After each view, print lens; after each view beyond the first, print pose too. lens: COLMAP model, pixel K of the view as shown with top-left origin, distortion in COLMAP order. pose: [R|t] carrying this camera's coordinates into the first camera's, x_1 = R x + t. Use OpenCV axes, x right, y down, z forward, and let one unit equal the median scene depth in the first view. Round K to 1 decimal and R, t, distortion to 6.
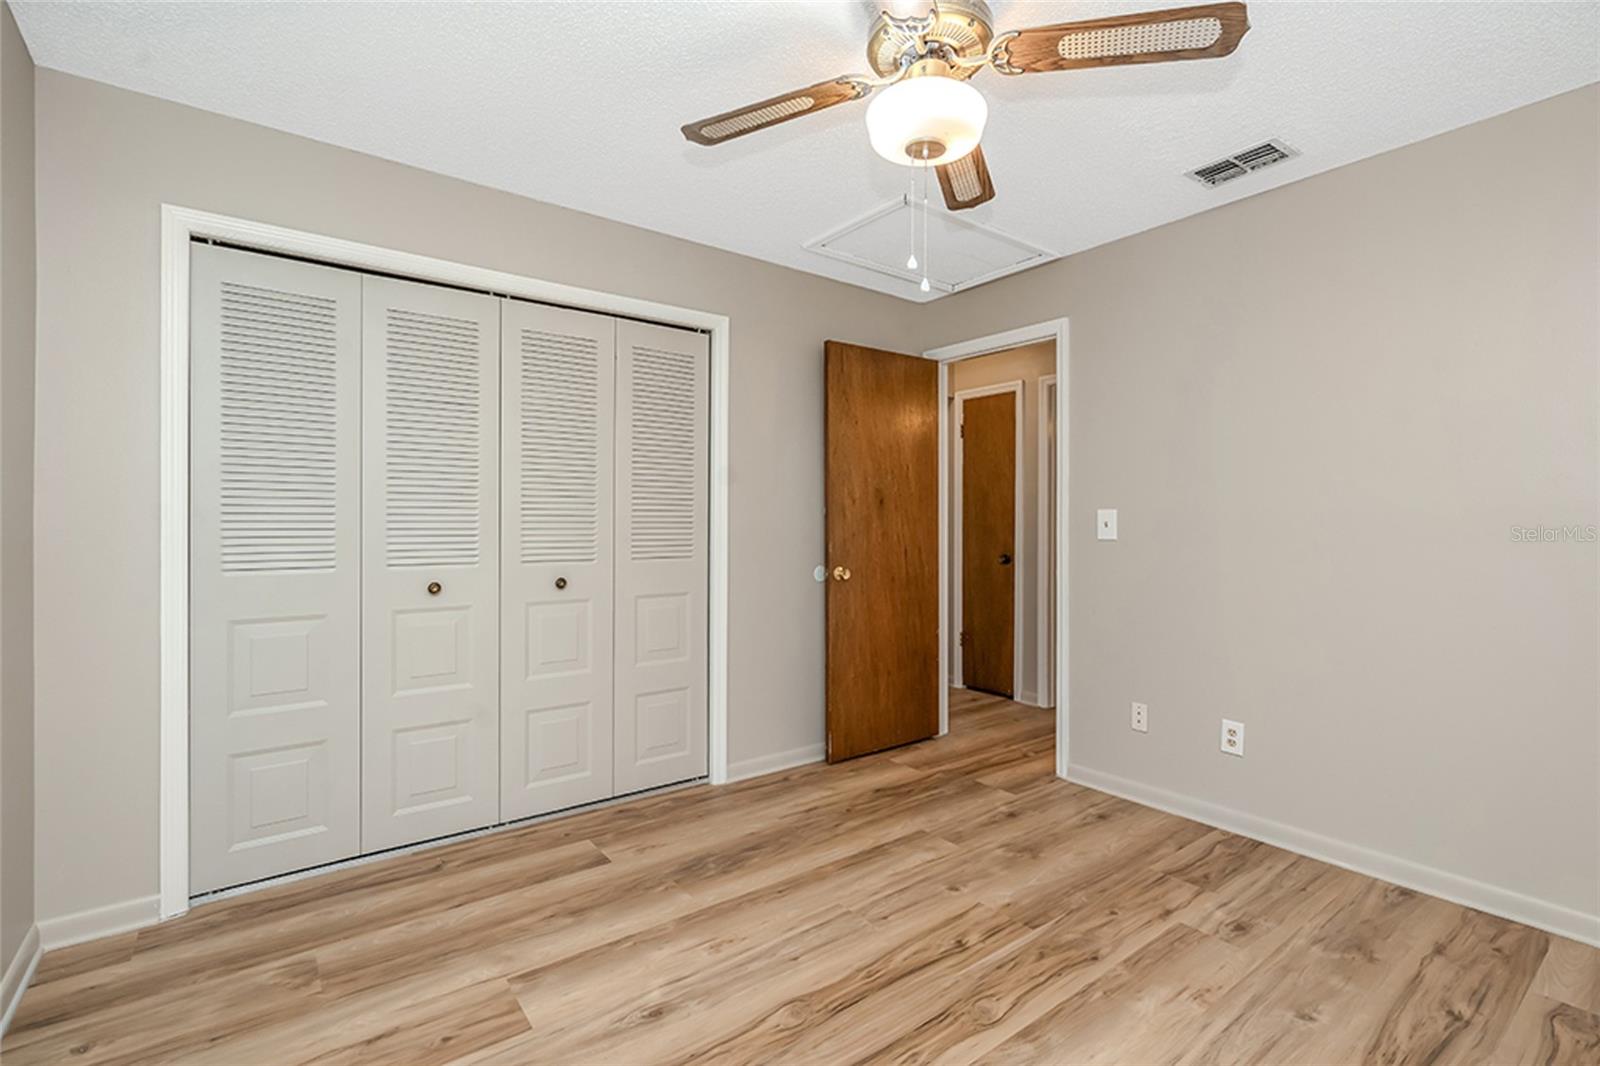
lens RADIAL K [[727.7, 0, 807.6], [0, 727.7, 538.8], [0, 0, 1]] dist [-0.001966, 0.000114]
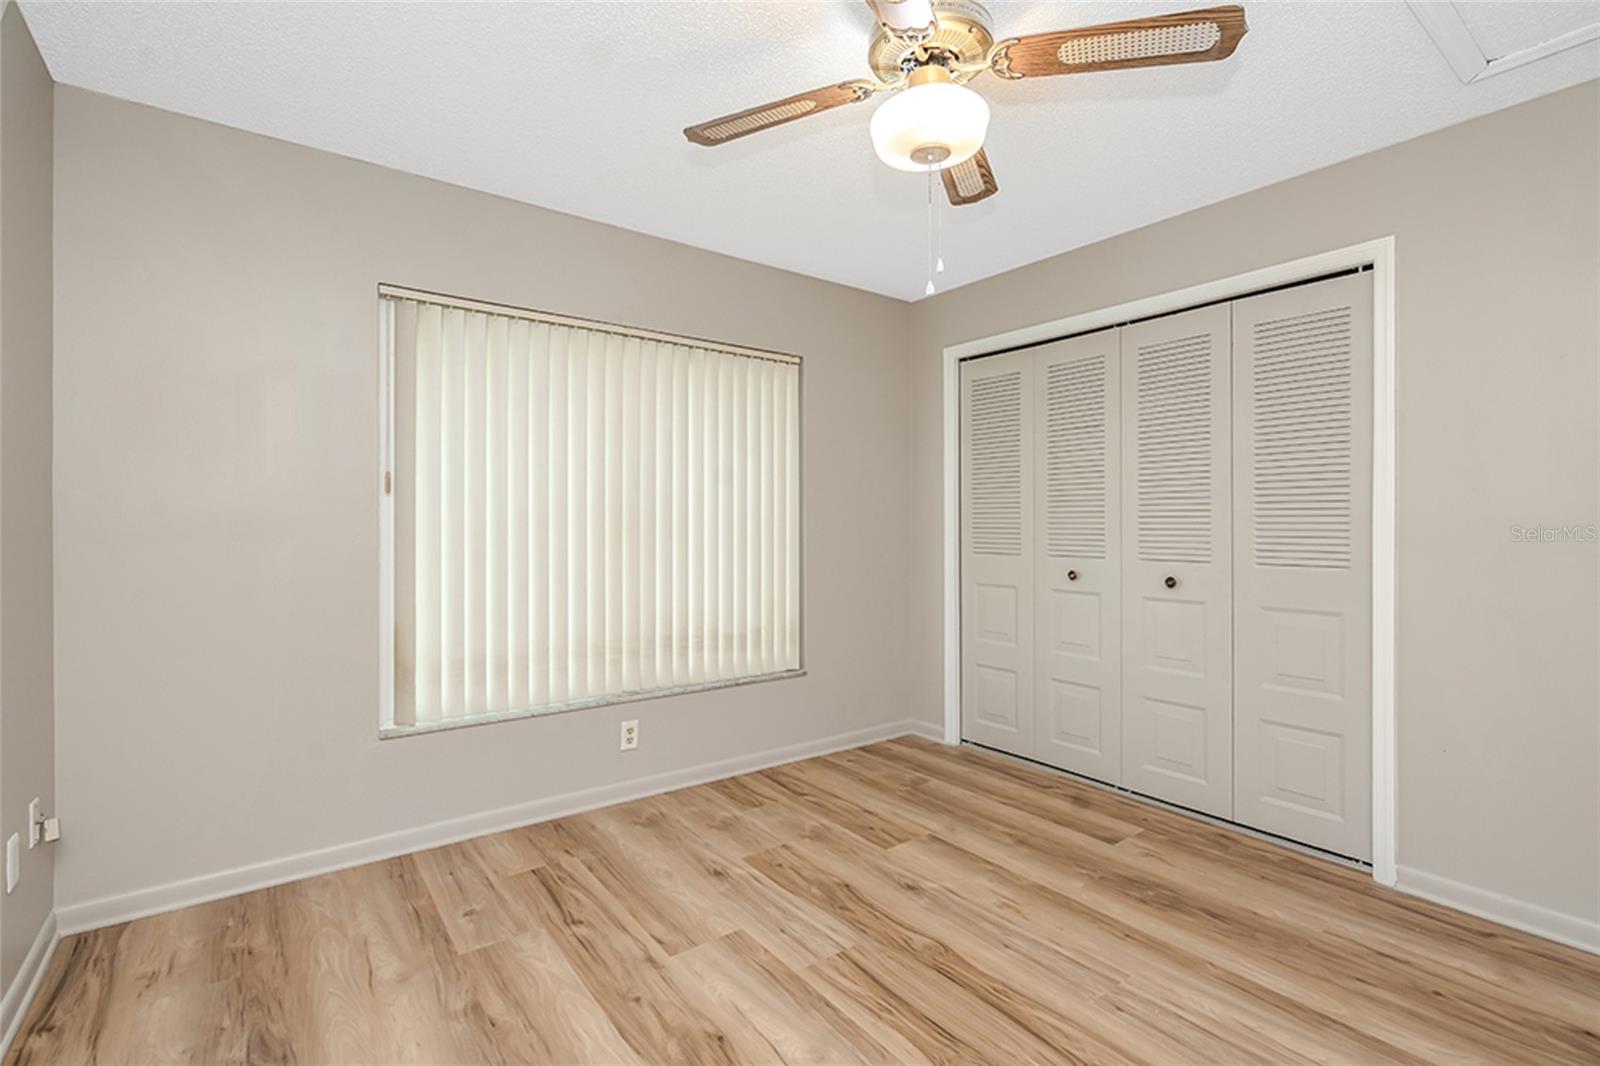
lens RADIAL K [[727.7, 0, 807.6], [0, 727.7, 538.8], [0, 0, 1]] dist [-0.001966, 0.000114]
pose [[-0.000289, 0.019059, -0.999818, 0.816650], [-0.021654, 0.999584, 0.019061, -0.010097], [0.999765, 0.021656, 0.000124, 0.576358]]
